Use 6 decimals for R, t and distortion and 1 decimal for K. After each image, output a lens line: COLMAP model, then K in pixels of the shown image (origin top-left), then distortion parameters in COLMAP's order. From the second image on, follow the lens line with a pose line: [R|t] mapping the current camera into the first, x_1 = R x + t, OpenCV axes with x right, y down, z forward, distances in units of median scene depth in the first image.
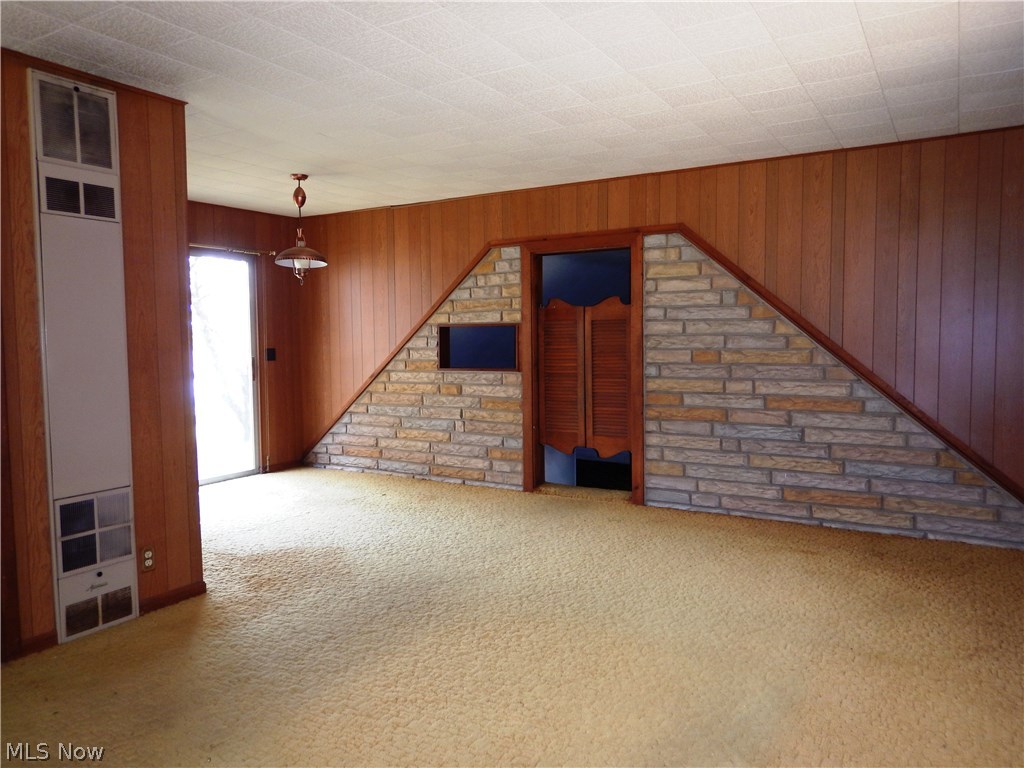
lens RADIAL K [[730.5, 0, 520.1], [0, 730.5, 381.5], [0, 0, 1]] dist [0.014621, -0.004163]
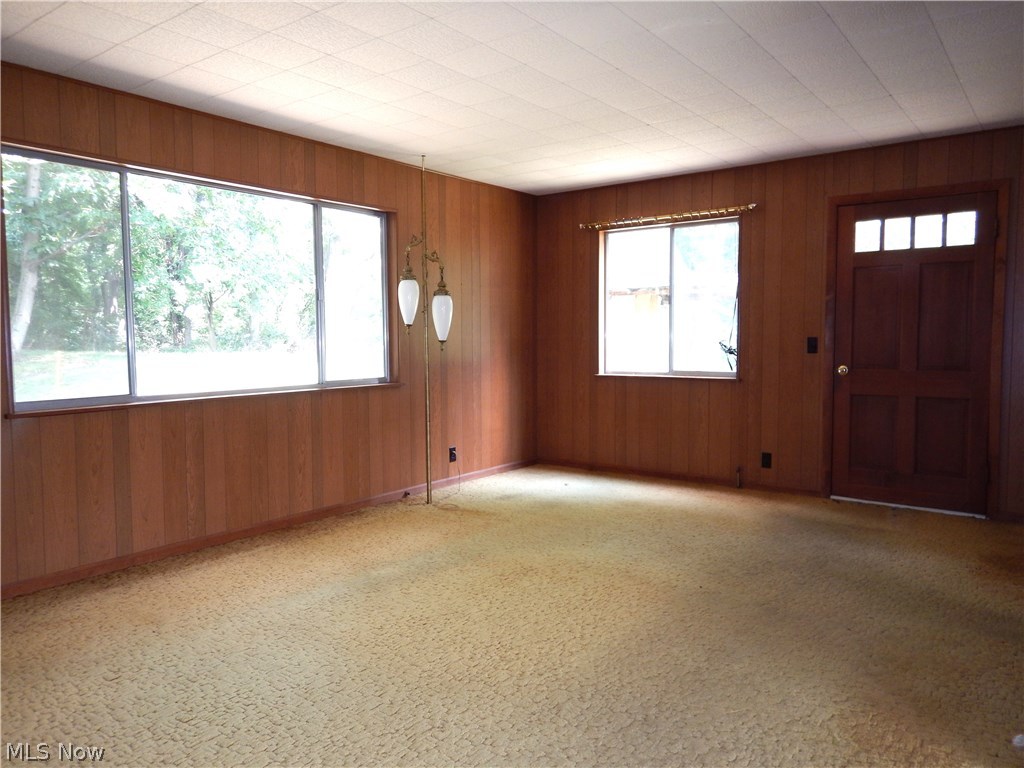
lens RADIAL K [[730.5, 0, 520.1], [0, 730.5, 381.5], [0, 0, 1]] dist [0.014621, -0.004163]
pose [[-0.994050, 0.010181, 0.108447, -0.092501], [0.023589, 0.992117, 0.123077, -0.048057], [-0.106339, 0.124903, -0.986454, 1.073264]]
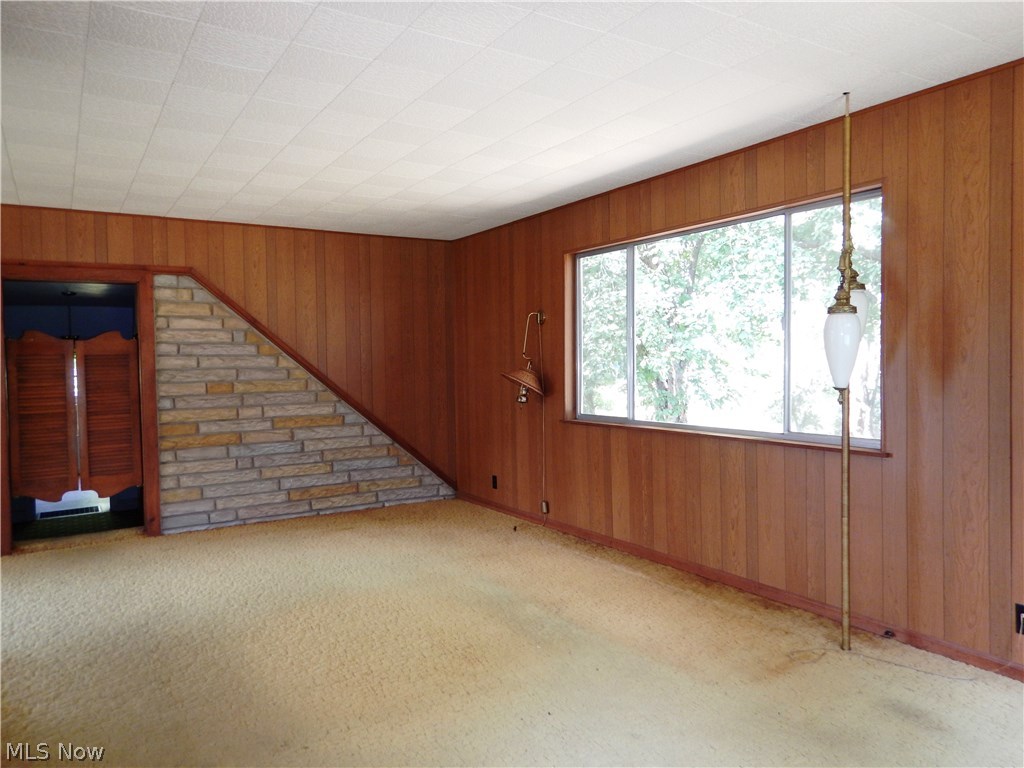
lens RADIAL K [[730.5, 0, 520.1], [0, 730.5, 381.5], [0, 0, 1]] dist [0.014621, -0.004163]
pose [[0.461396, -0.025156, 0.886838, -0.532887], [0.068642, 0.997614, -0.007414, -0.003853], [-0.884535, 0.064295, 0.462022, 0.067477]]
